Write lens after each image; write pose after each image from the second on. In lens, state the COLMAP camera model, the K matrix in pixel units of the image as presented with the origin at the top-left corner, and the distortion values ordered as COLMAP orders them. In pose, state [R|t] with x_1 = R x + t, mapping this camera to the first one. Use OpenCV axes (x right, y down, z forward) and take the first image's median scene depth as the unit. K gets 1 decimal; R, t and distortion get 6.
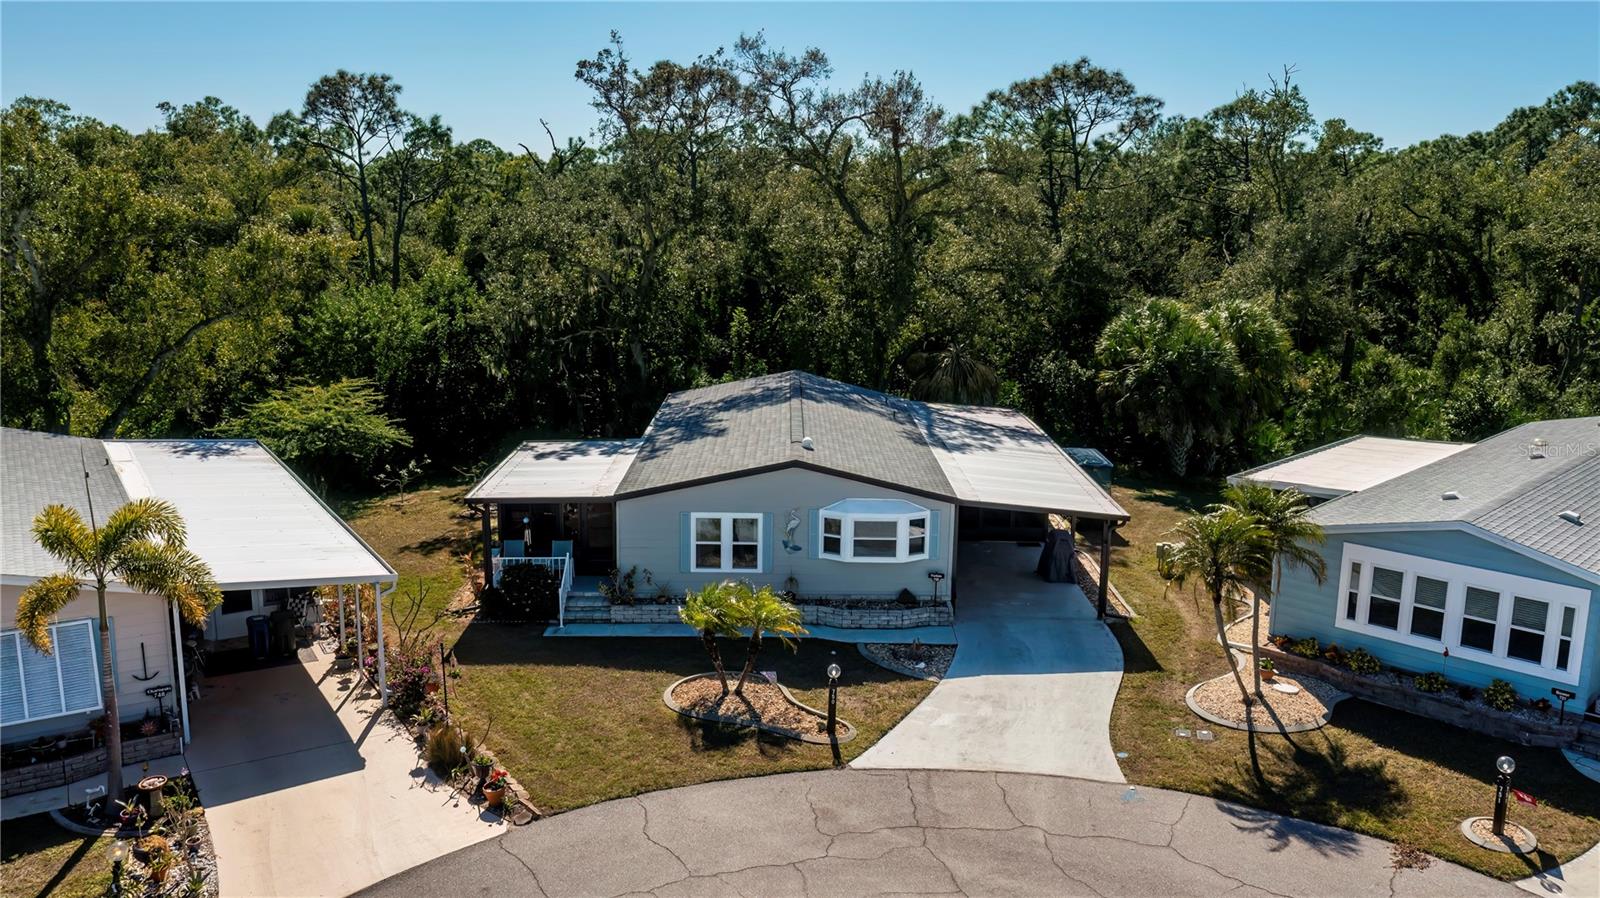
lens RADIAL K [[1244.8, 0, 795.6], [0, 1244.8, 447.6], [0, 0, 1]] dist [-0.007694, -0.002909]
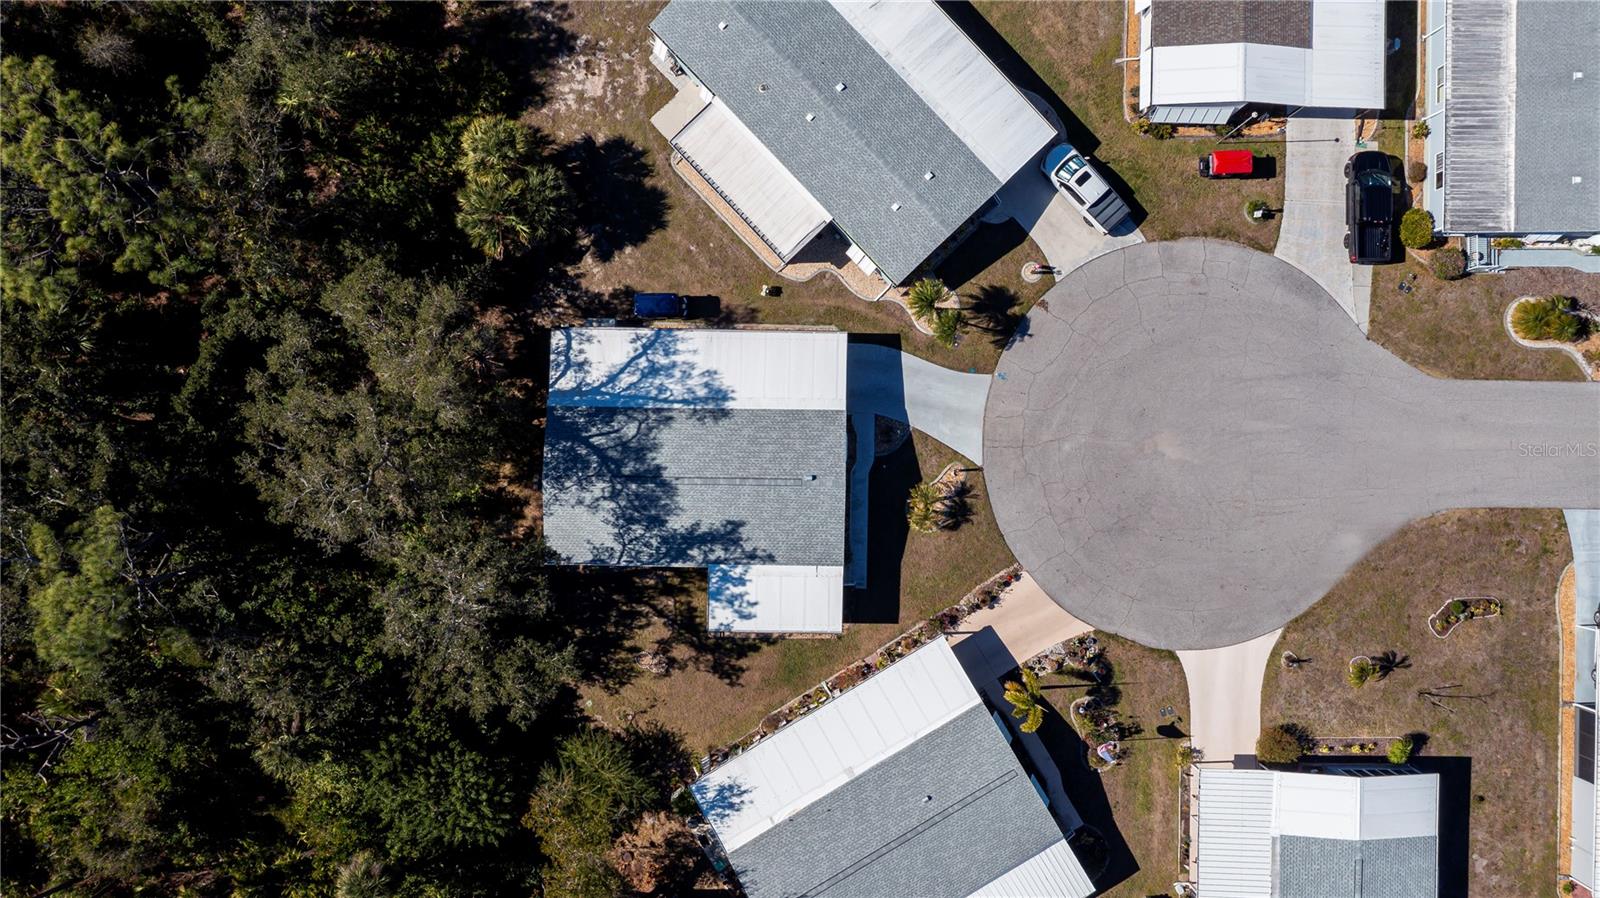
lens RADIAL K [[1223.7, 0, 798.1], [0, 1223.7, 478.4], [0, 0, 1]] dist [-0.032314, 0.006213]
pose [[0.021613, -0.999648, -0.015393, 0.044410], [0.214065, -0.010412, 0.976764, -2.495845], [-0.976580, -0.024406, 0.213764, 0.747381]]
